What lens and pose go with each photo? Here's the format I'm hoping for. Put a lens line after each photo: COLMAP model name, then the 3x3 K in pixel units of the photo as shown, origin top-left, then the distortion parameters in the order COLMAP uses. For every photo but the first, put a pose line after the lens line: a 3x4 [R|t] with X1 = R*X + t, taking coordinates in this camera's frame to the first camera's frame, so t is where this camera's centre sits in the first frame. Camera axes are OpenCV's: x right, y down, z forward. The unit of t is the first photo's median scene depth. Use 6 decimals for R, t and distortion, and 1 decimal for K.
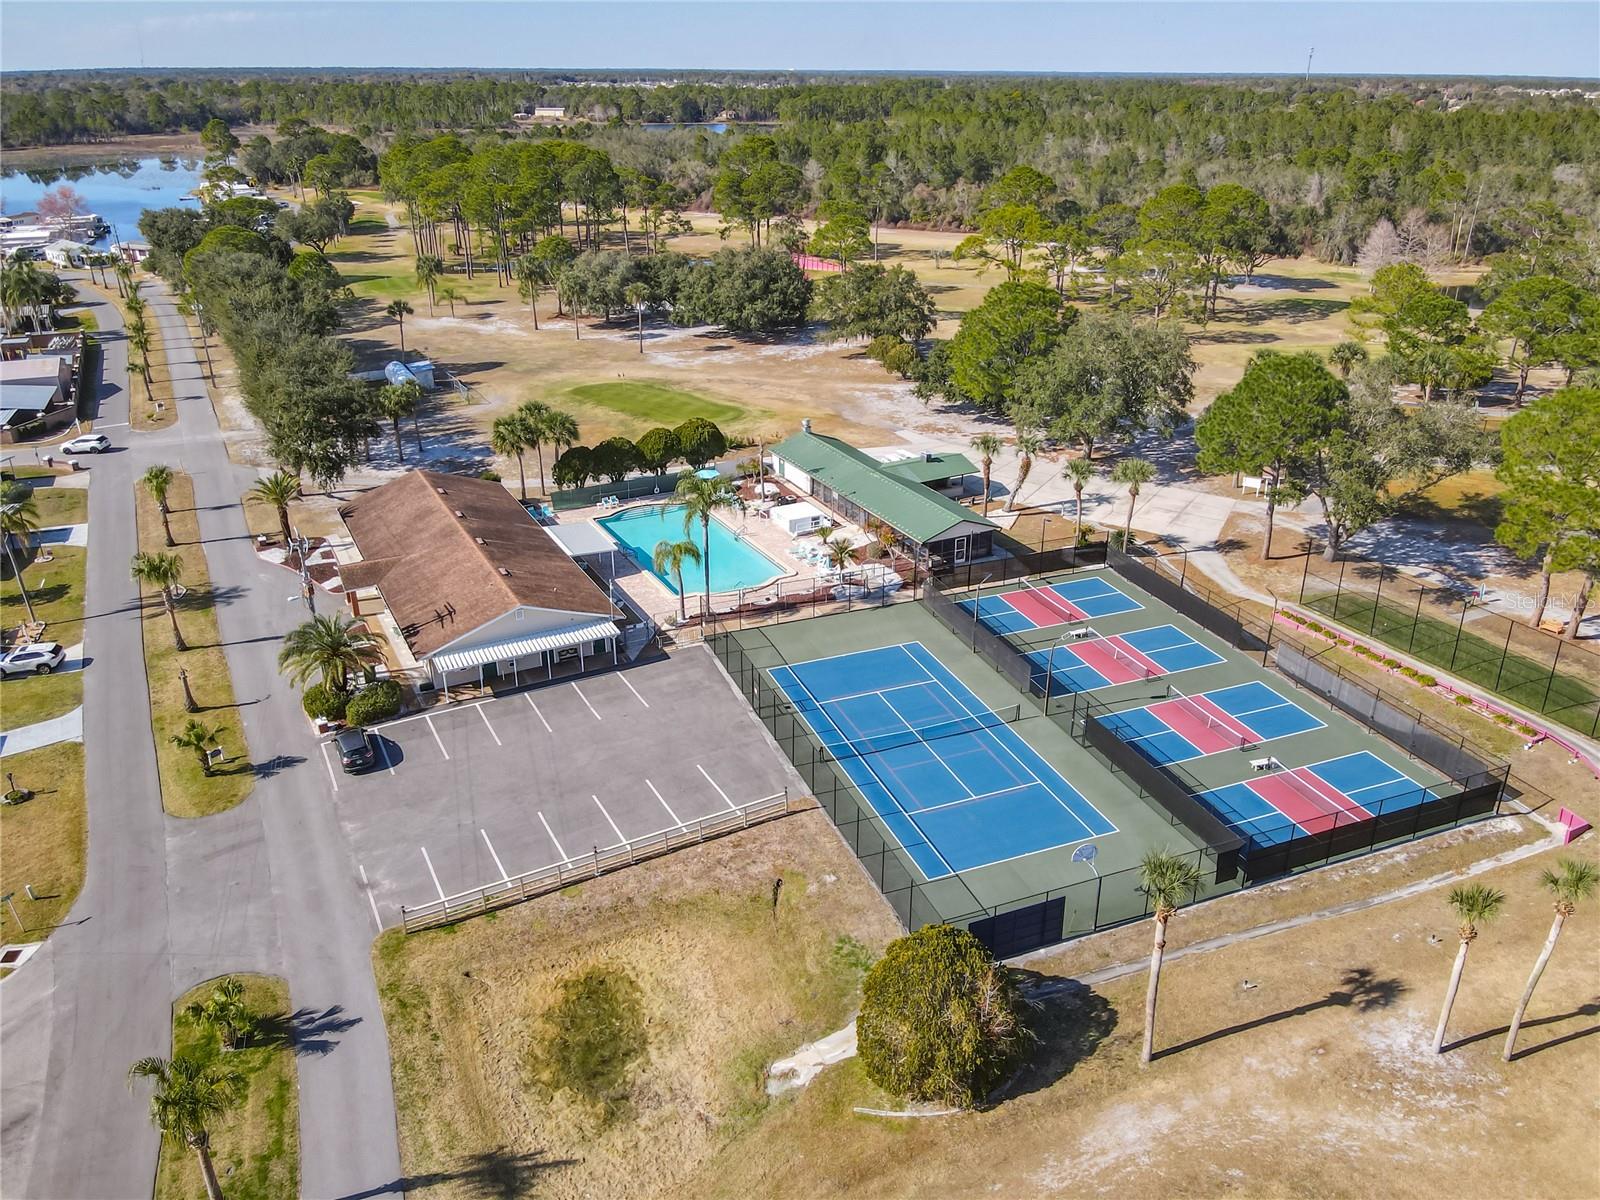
lens RADIAL K [[1174.9, 0, 799.9], [0, 1174.9, 600.4], [0, 0, 1]] dist [0.000479, 0.005116]
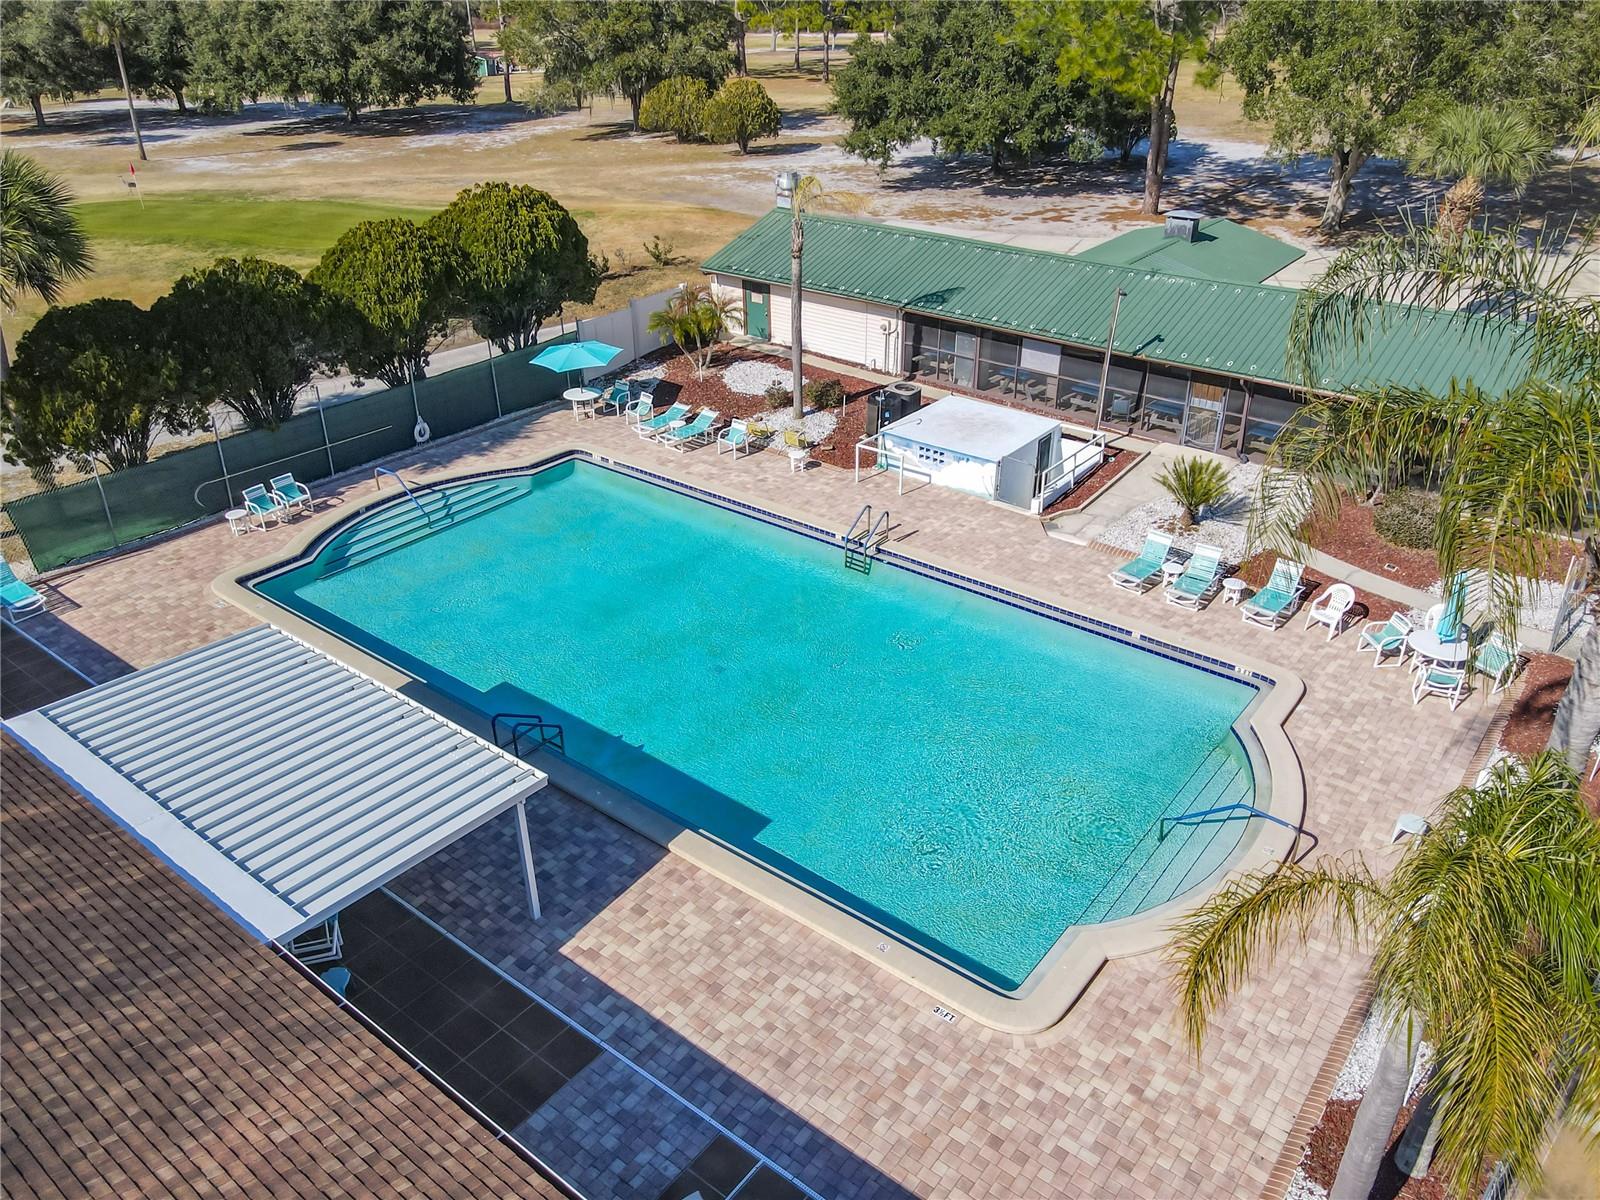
lens RADIAL K [[1174.9, 0, 799.9], [0, 1174.9, 600.4], [0, 0, 1]] dist [0.000479, 0.005116]
pose [[0.911699, -0.199583, 0.359125, -0.150559], [0.171315, 0.979141, 0.109241, -0.069046], [-0.373437, -0.038072, 0.926874, 0.698778]]
